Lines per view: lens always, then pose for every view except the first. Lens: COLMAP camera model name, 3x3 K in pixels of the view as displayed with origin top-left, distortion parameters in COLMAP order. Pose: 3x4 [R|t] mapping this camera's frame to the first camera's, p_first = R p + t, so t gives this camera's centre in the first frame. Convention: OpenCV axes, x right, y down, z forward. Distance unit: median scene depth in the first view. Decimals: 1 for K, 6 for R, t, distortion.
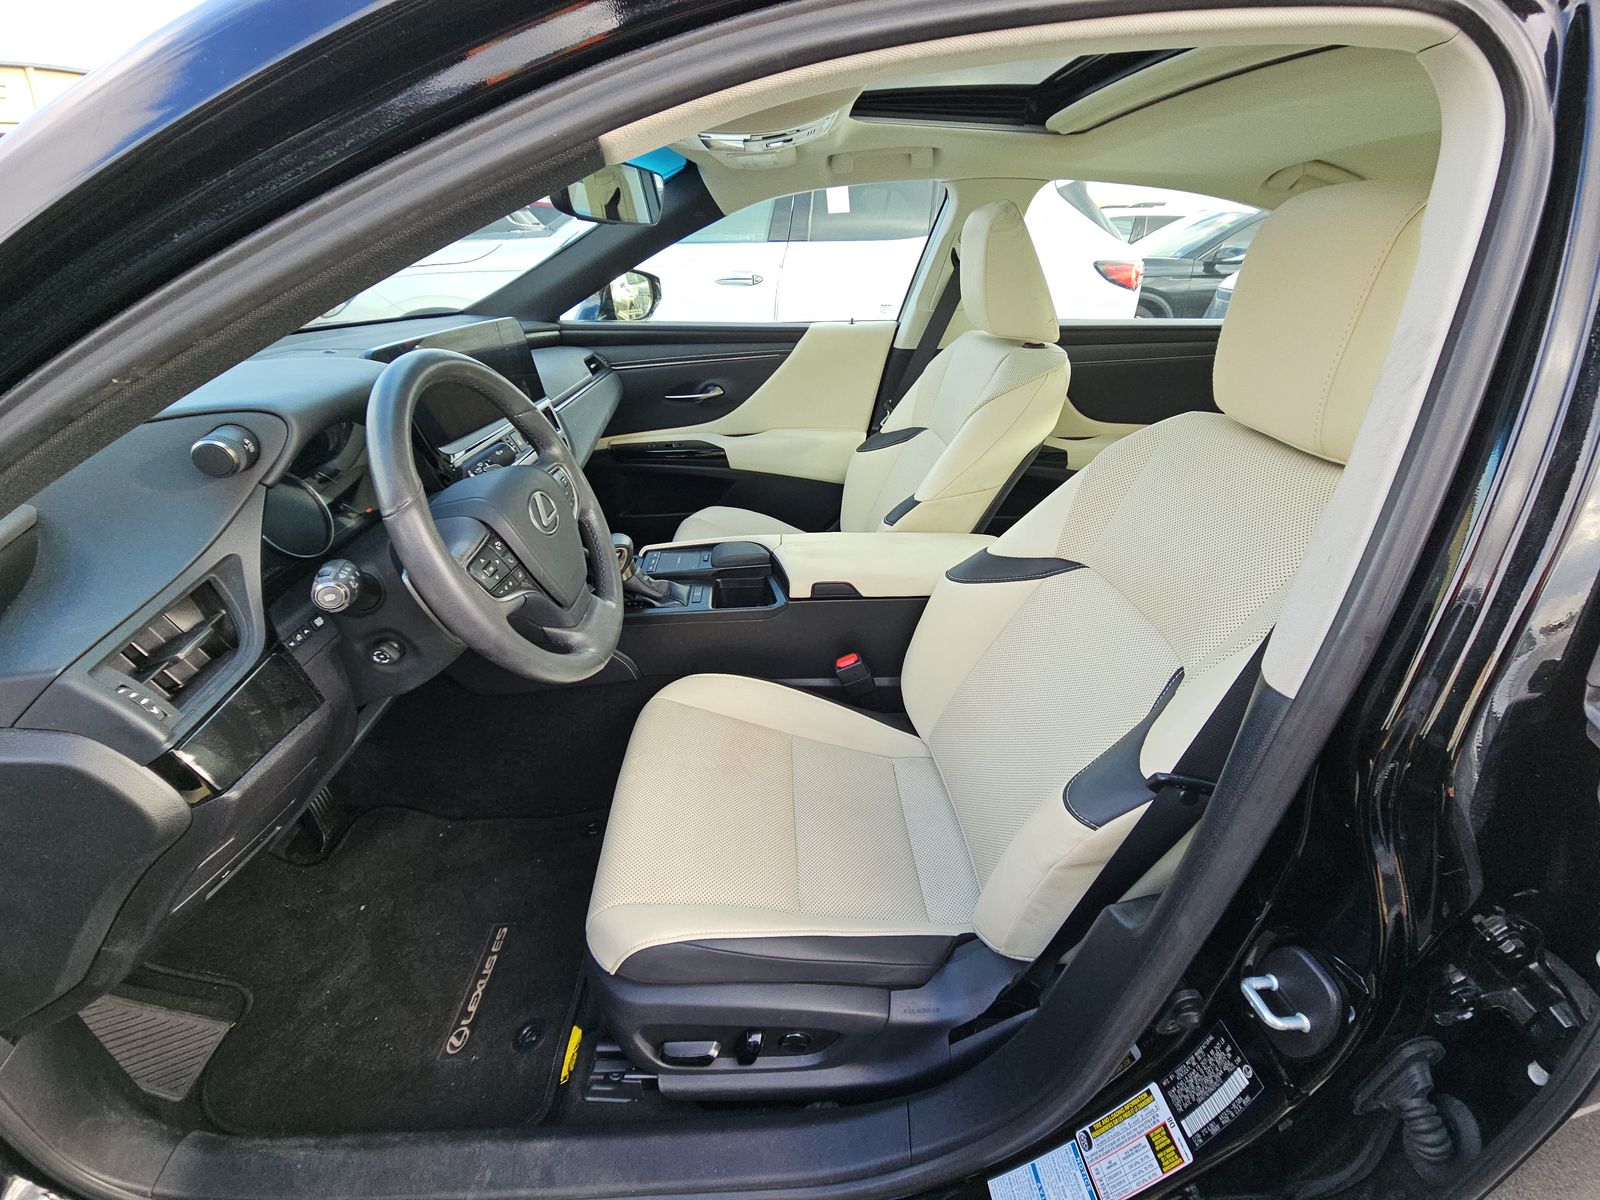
lens RADIAL K [[648.2, 0, 803.3], [0, 648.2, 606.5], [0, 0, 1]] dist [-0.001449, -0.001220]
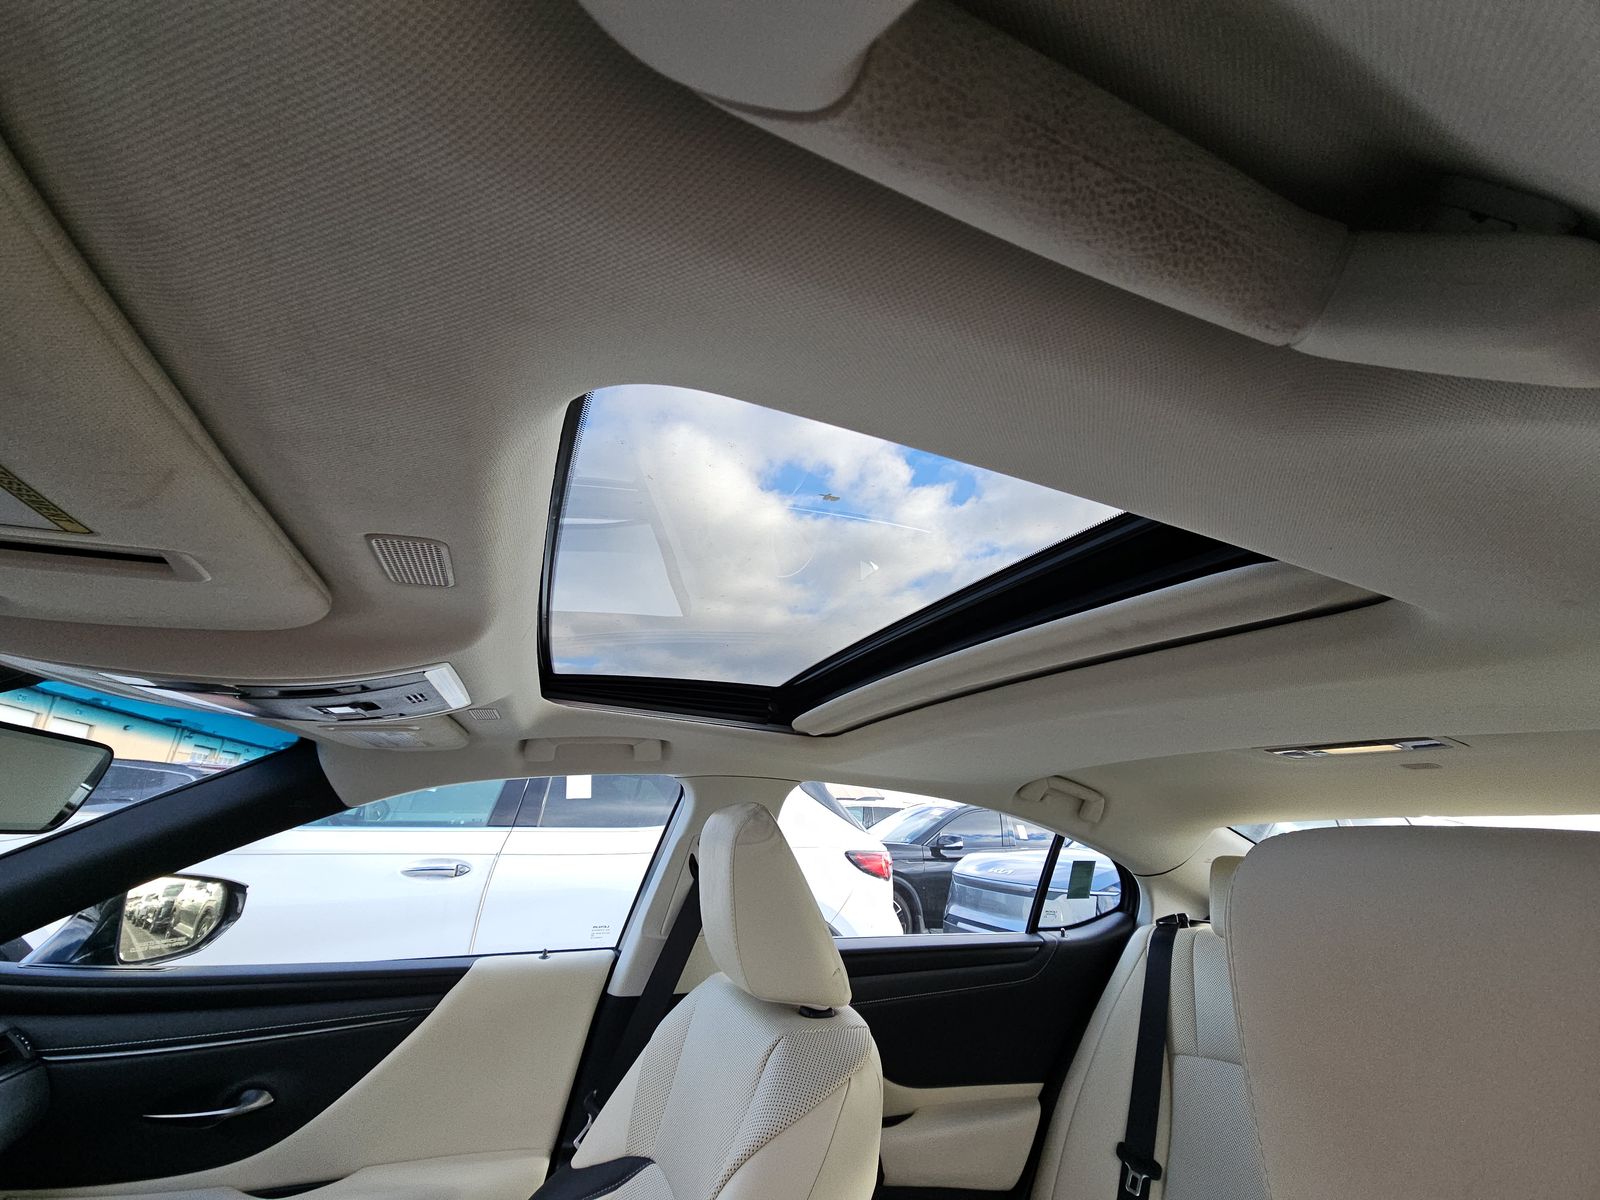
lens RADIAL K [[648.2, 0, 799.6], [0, 648.2, 604.3], [0, 0, 1]] dist [-0.001449, -0.001220]
pose [[0.946129, 0.125124, 0.298637, 0.079114], [0.137262, 0.680347, -0.719922, -0.170528], [-0.293256, 0.722130, 0.626521, 0.249754]]
